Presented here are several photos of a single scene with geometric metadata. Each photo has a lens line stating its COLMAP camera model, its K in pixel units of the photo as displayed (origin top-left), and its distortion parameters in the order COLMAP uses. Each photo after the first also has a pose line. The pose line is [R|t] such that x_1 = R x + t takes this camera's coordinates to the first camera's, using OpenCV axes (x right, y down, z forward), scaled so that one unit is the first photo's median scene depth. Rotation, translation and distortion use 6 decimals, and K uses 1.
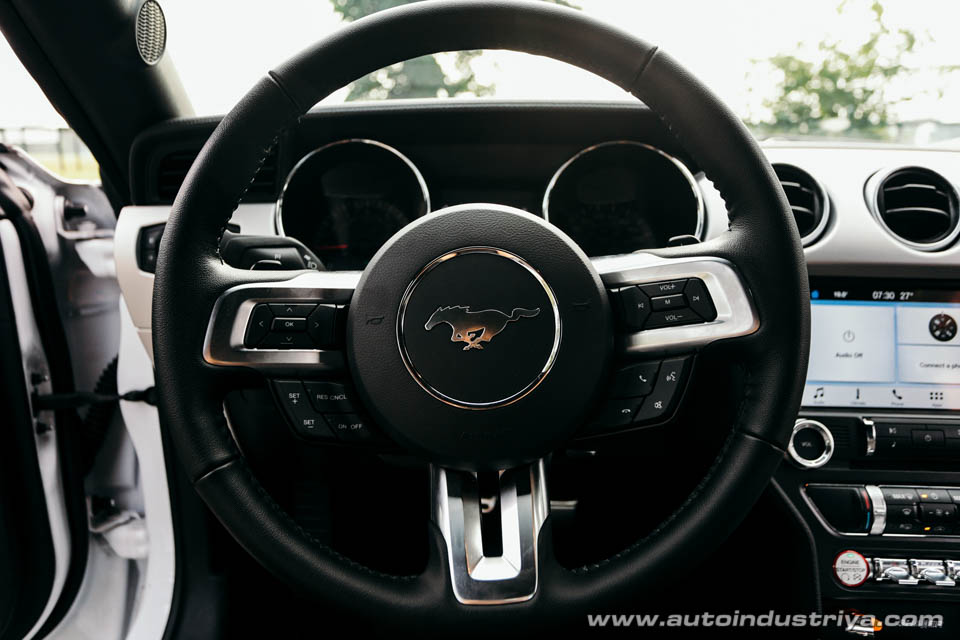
lens RADIAL K [[687.3, 0, 477.4], [0, 687.3, 328.7], [0, 0, 1]] dist [-0.007693, 0.002503]
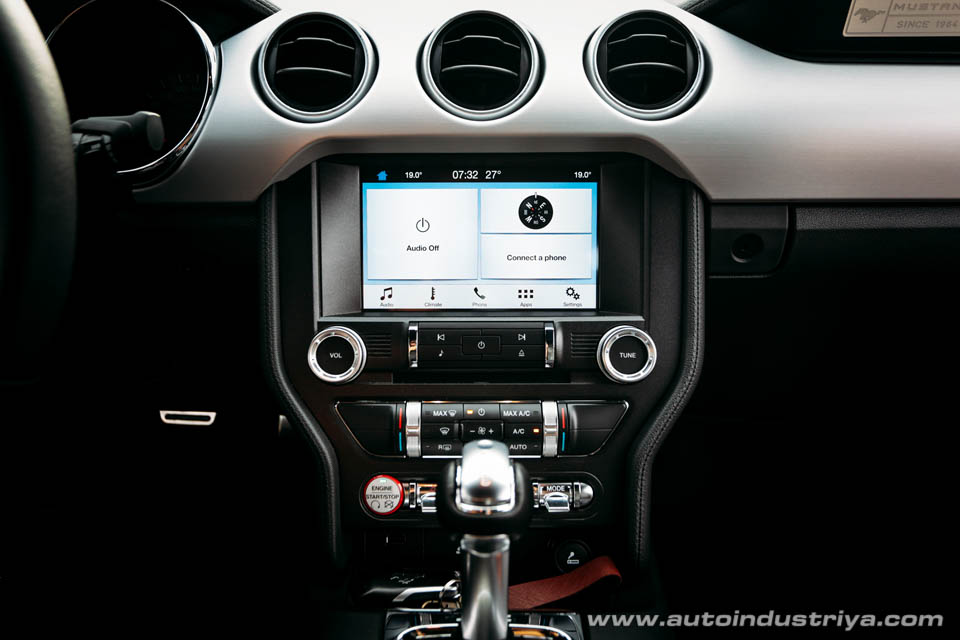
lens RADIAL K [[758.9, 0, 479.1], [0, 758.9, 316.7], [0, 0, 1]] dist [0.004512, 0.002395]
pose [[0.999658, -0.024708, -0.008603, 0.619829], [0.025645, 0.990463, 0.135373, -0.002352], [0.005176, -0.135548, 0.990757, 0.067496]]
